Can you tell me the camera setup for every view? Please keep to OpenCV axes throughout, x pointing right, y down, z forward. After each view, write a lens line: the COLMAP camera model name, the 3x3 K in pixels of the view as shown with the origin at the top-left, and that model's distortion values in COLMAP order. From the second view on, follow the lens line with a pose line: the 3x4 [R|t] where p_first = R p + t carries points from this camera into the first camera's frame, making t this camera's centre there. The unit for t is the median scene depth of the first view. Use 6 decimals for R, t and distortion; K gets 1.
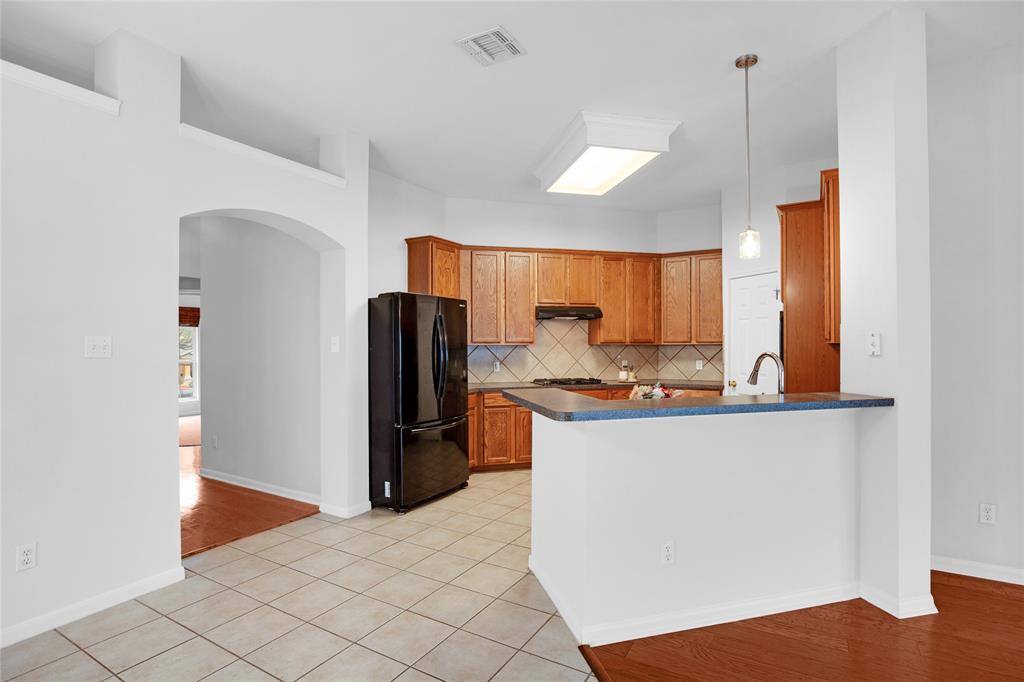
lens RADIAL K [[504.8, 0, 518.9], [0, 504.8, 342.1], [0, 0, 1]] dist [-0.020736, 0.000726]
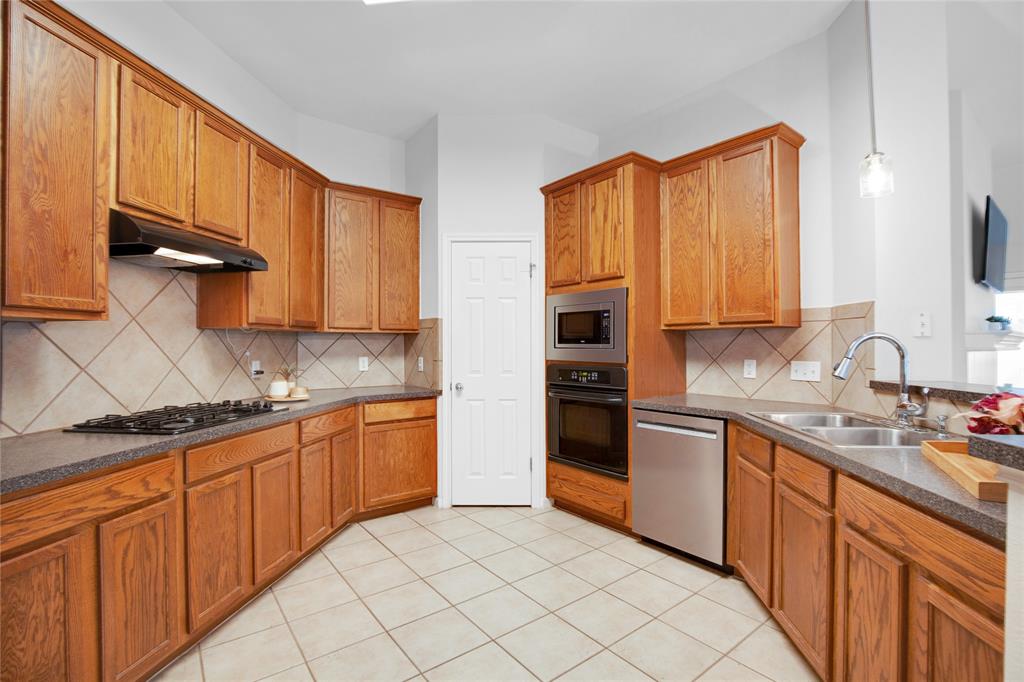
lens RADIAL K [[467.8, 0, 517.8], [0, 467.8, 343.4], [0, 0, 1]] dist [-0.037227, 0.007097]
pose [[0.367709, 0.004895, 0.929928, -0.160684], [-0.004636, 0.999983, -0.003430, 0.021676], [-0.929929, -0.003050, 0.367726, 0.652341]]
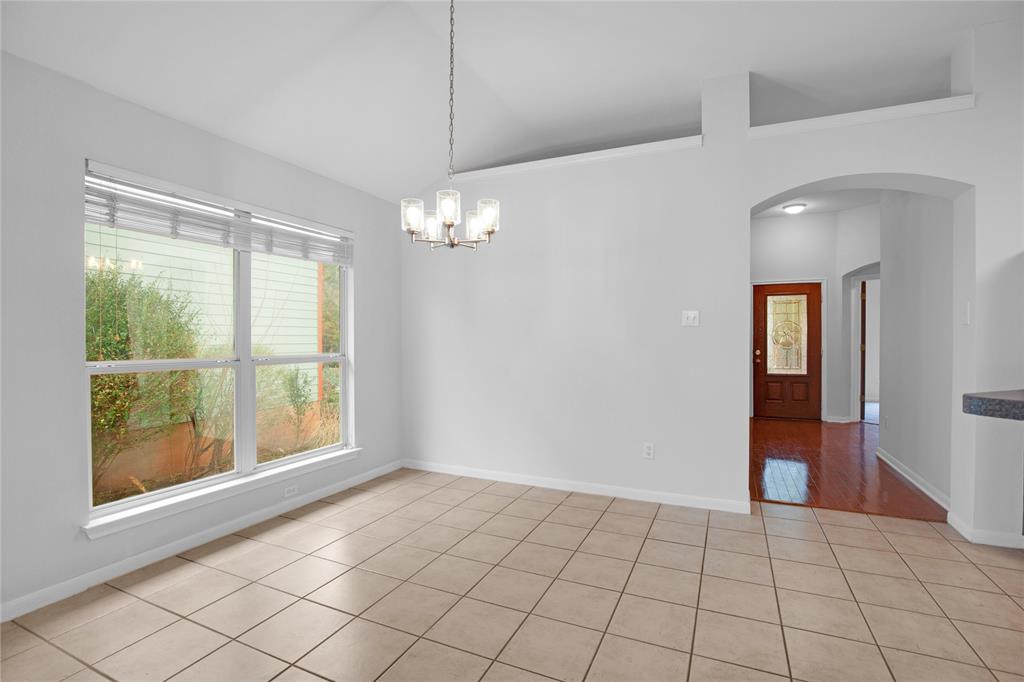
lens RADIAL K [[467.8, 0, 517.8], [0, 467.8, 343.4], [0, 0, 1]] dist [-0.037227, 0.007097]
pose [[0.106492, 0.011627, -0.994246, 0.184829], [0.003315, 0.999922, 0.012048, 0.029135], [0.994308, -0.004579, 0.106445, 0.176461]]
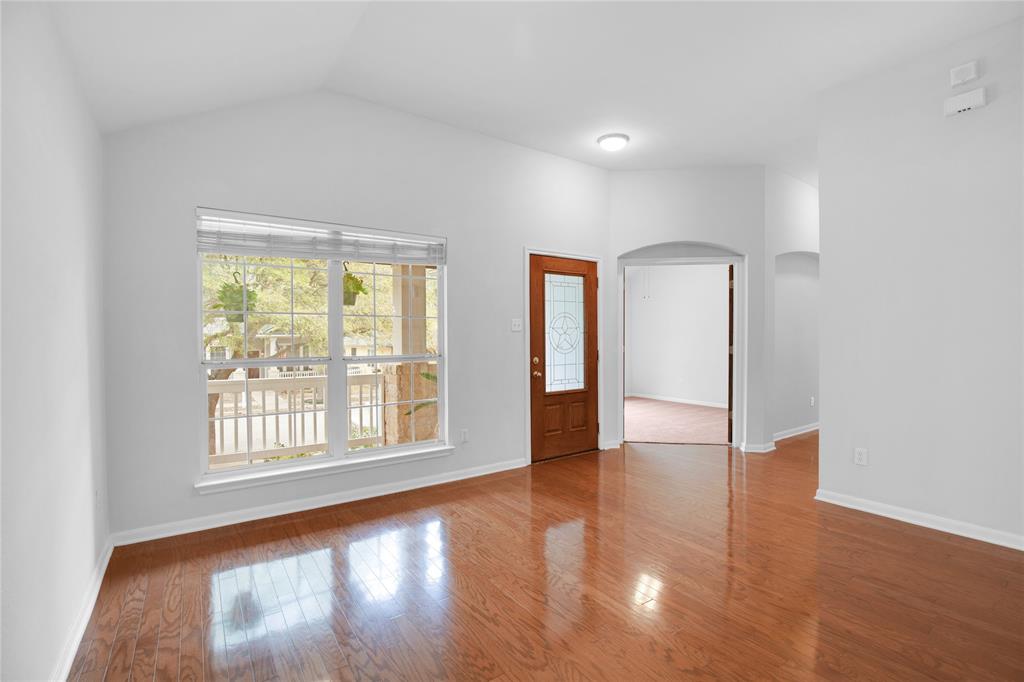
lens RADIAL K [[467.8, 0, 517.8], [0, 467.8, 343.4], [0, 0, 1]] dist [-0.037227, 0.007097]
pose [[0.914569, 0.005533, -0.404391, -0.724201], [0.002287, 0.999820, 0.018853, 0.026305], [0.404423, -0.018168, 0.914392, 0.214114]]
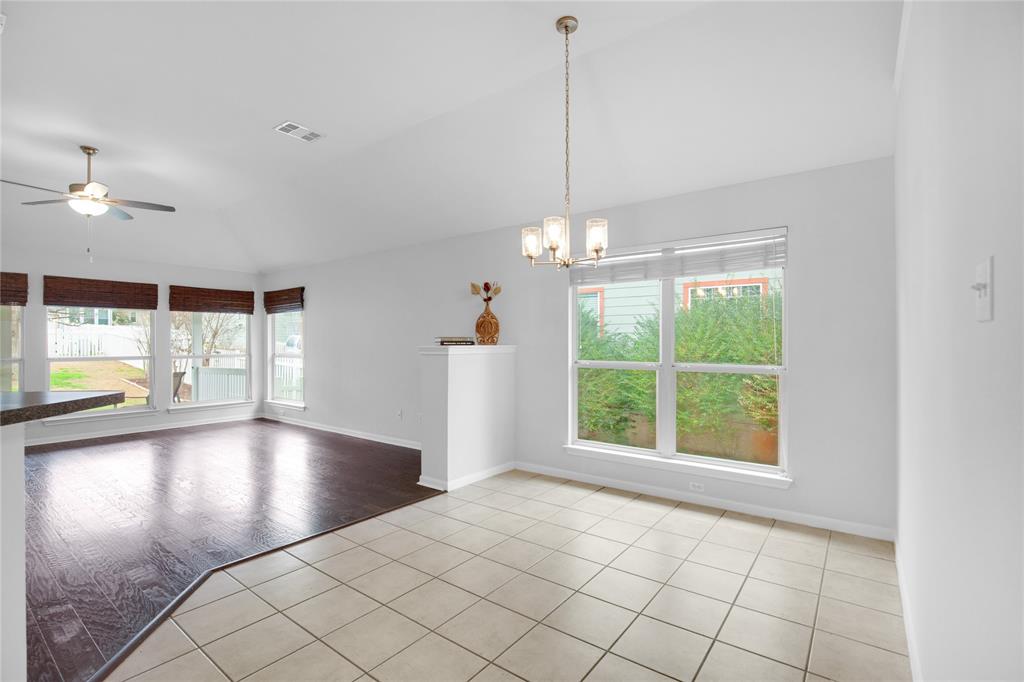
lens RADIAL K [[467.8, 0, 517.8], [0, 467.8, 343.4], [0, 0, 1]] dist [-0.037227, 0.007097]
pose [[-0.994315, 0.003914, 0.106411, -0.249747], [0.003649, 0.999990, -0.002681, 0.021539], [-0.106420, -0.002277, -0.994319, 0.630741]]
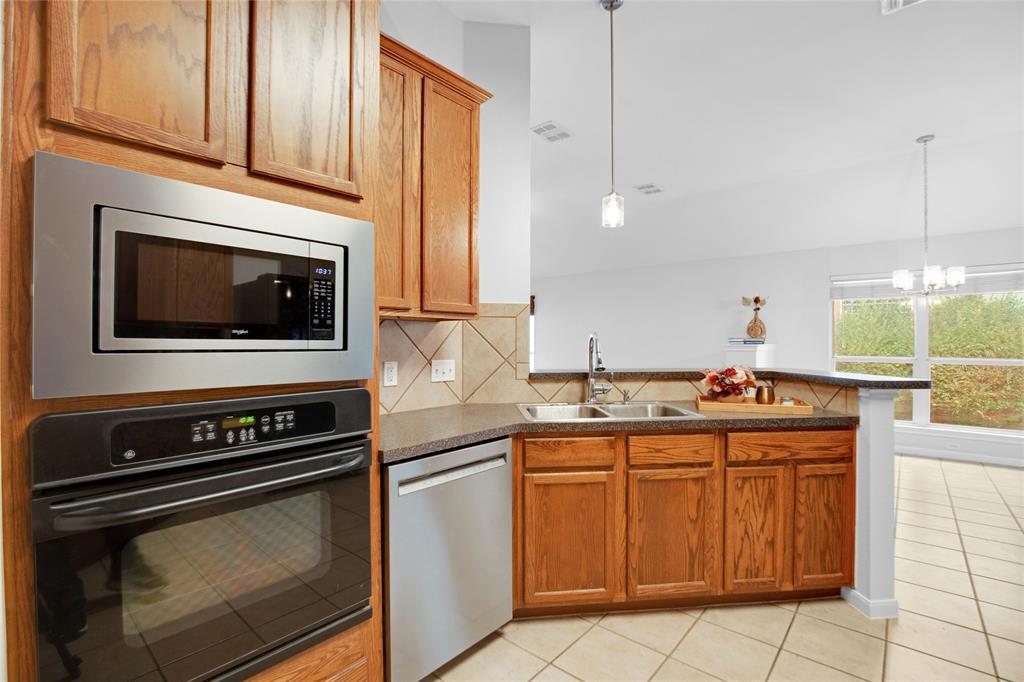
lens RADIAL K [[467.8, 0, 517.8], [0, 467.8, 343.4], [0, 0, 1]] dist [-0.037227, 0.007097]
pose [[-0.984938, 0.001176, 0.172901, 0.257318], [0.000810, 0.999997, -0.002186, 0.022717], [-0.172903, -0.002013, -0.984937, 0.979059]]
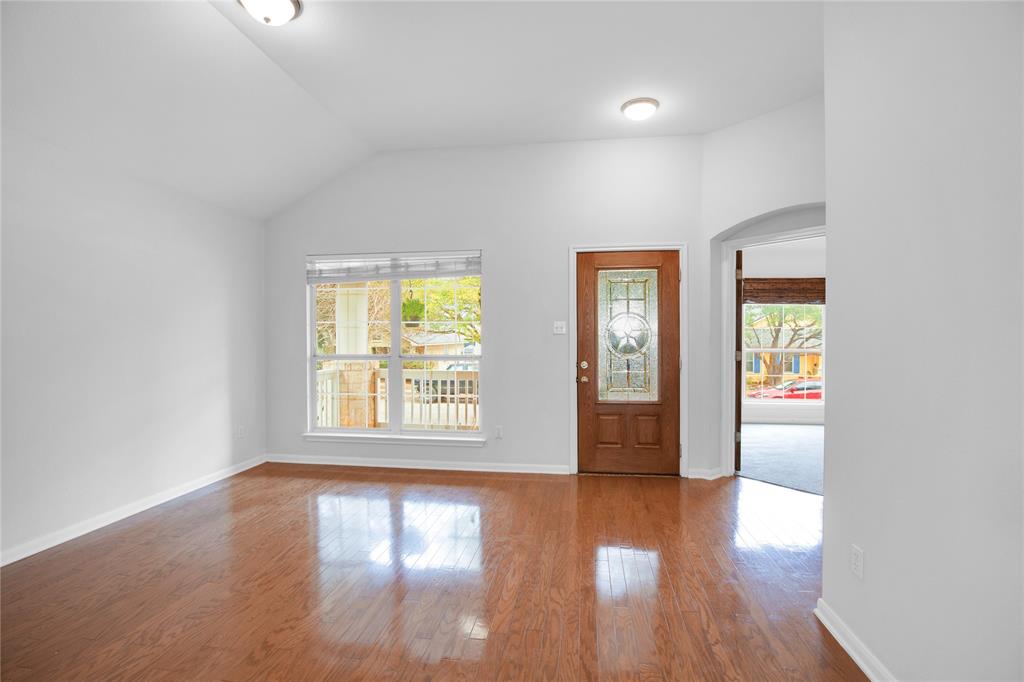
lens RADIAL K [[467.8, 0, 517.8], [0, 467.8, 343.4], [0, 0, 1]] dist [-0.037227, 0.007097]
pose [[0.390139, 0.014731, -0.920638, -0.357969], [0.003689, 0.999839, 0.017561, 0.022103], [0.920748, -0.010248, 0.390022, 0.576470]]
